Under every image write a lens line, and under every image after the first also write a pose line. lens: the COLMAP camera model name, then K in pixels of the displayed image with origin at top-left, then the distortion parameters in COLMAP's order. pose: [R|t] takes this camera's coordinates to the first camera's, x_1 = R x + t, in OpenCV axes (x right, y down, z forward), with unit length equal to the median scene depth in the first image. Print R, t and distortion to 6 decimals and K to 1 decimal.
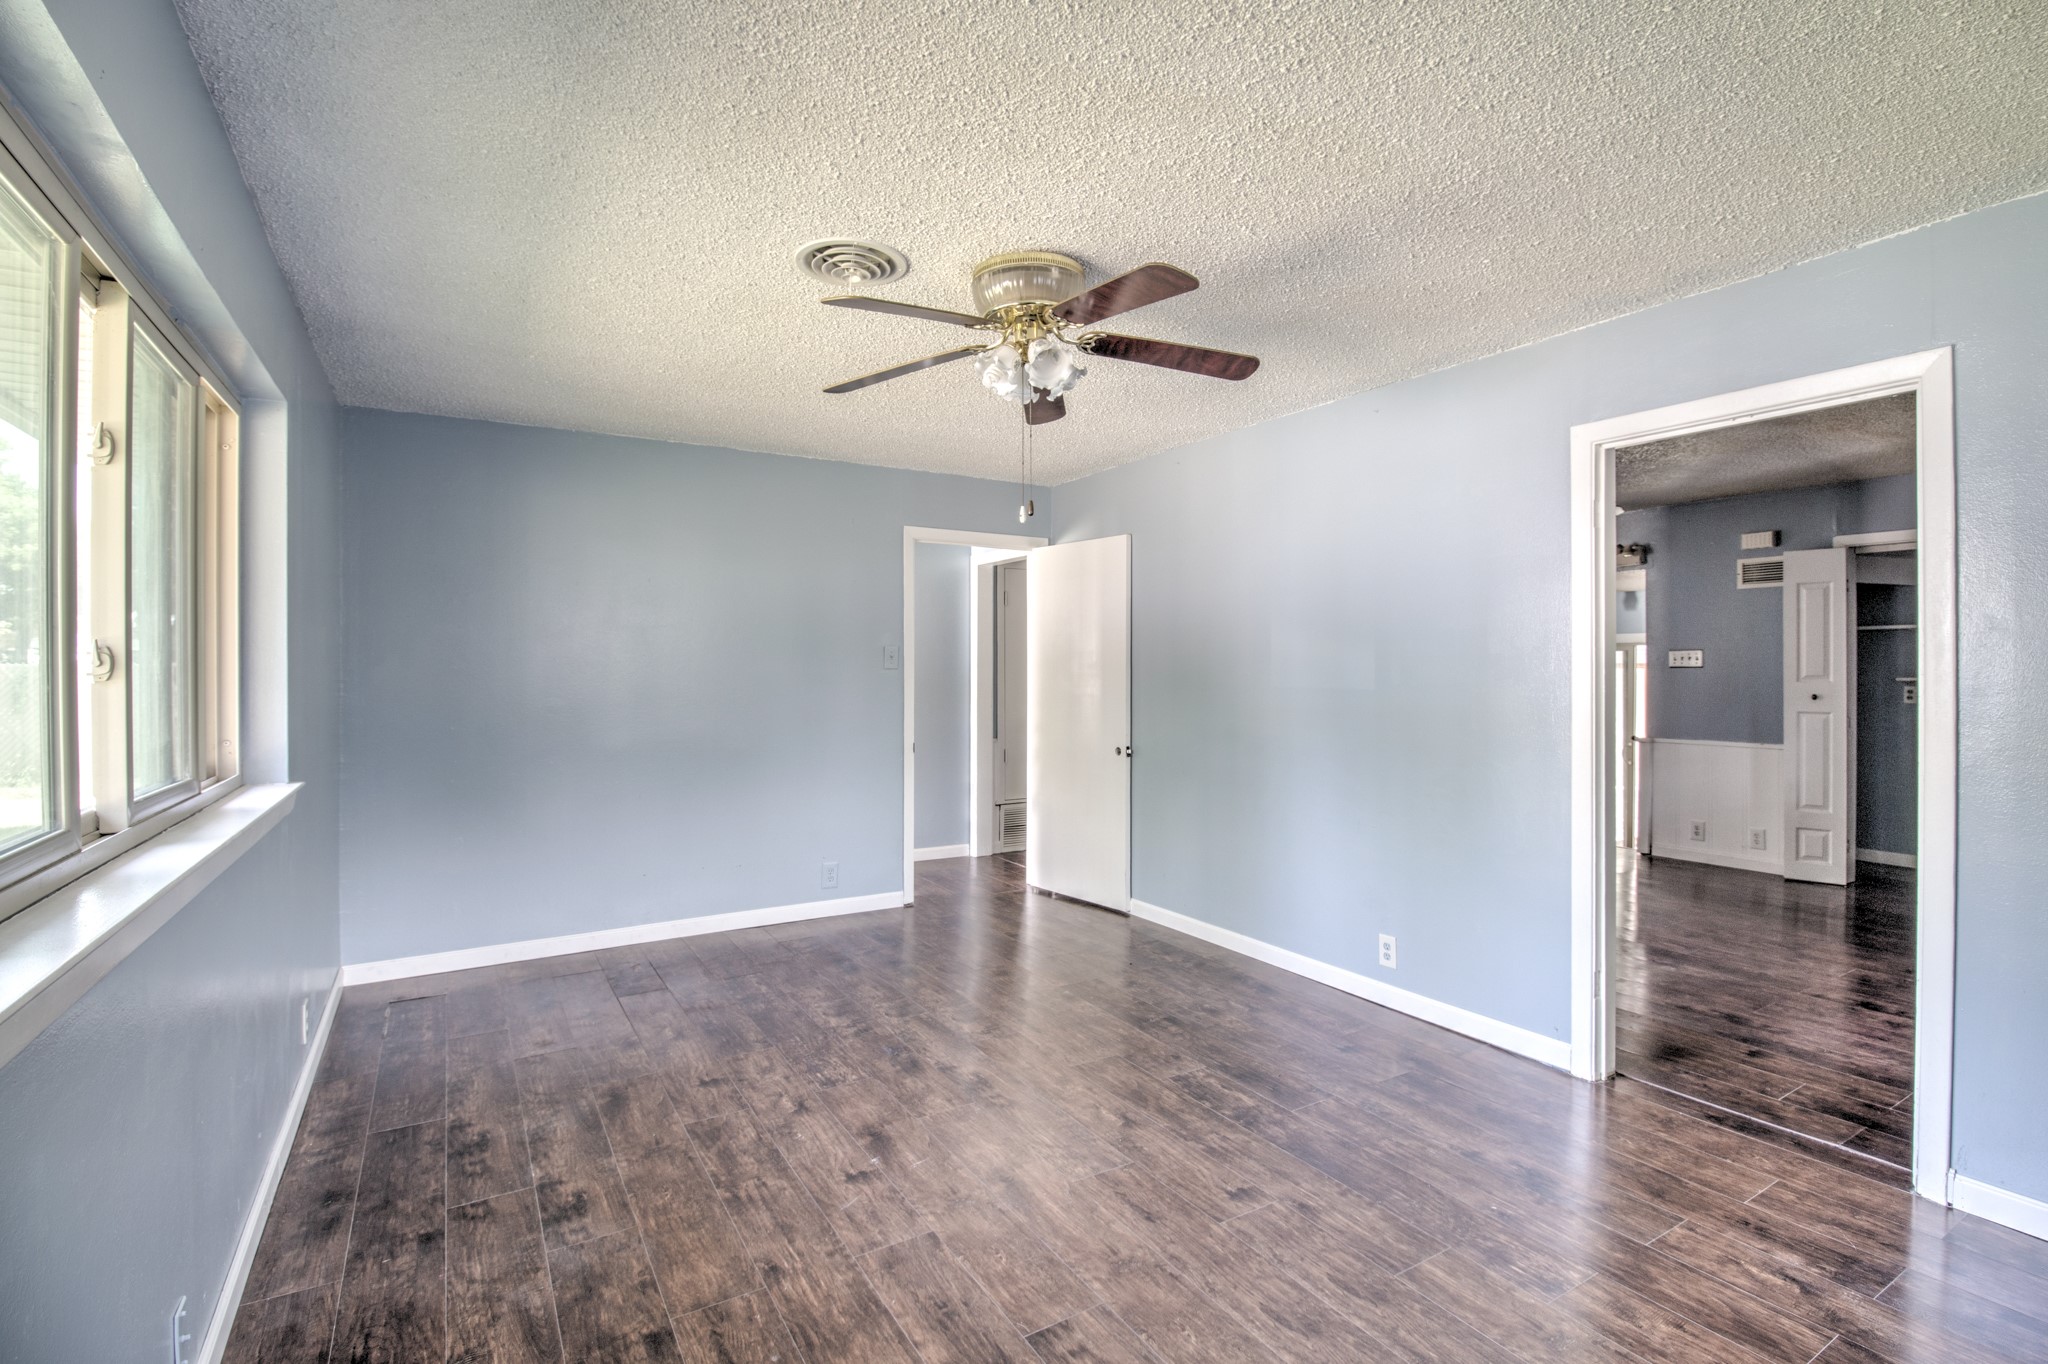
lens RADIAL K [[950.9, 0, 1024.0], [0, 950.9, 682.0], [0, 0, 1]] dist [-0.000194, -0.014138]
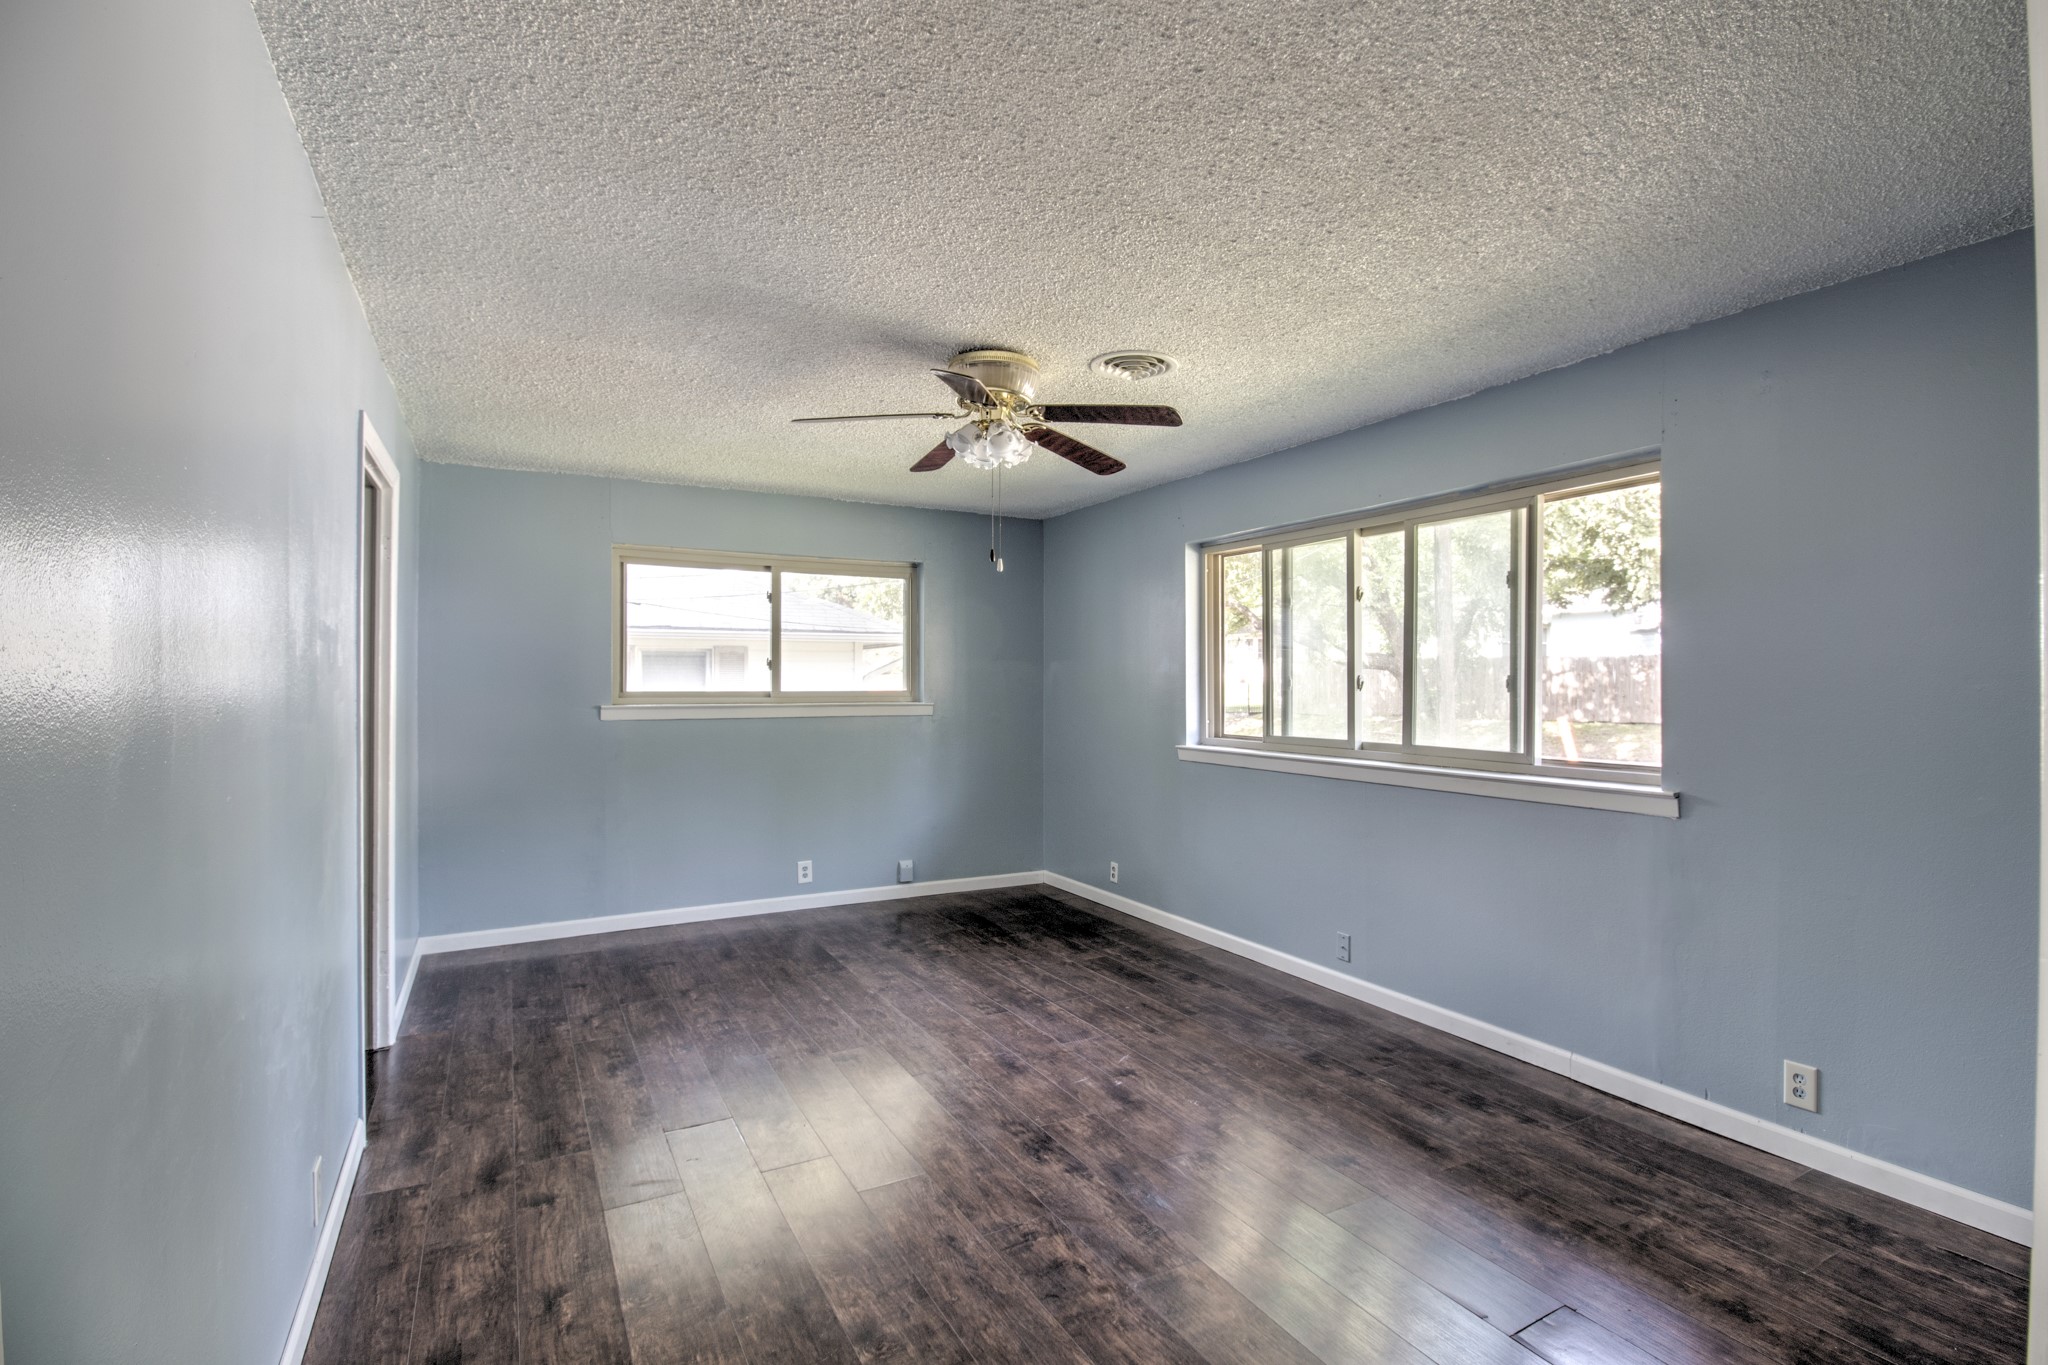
lens RADIAL K [[950.9, 0, 1024.0], [0, 950.9, 682.5], [0, 0, 1]] dist [-0.000194, -0.014138]
pose [[-0.999066, 0.000351, 0.043218, -0.096169], [0.001043, 0.999872, 0.015996, -0.042521], [-0.043207, 0.016026, -0.998938, 2.460439]]
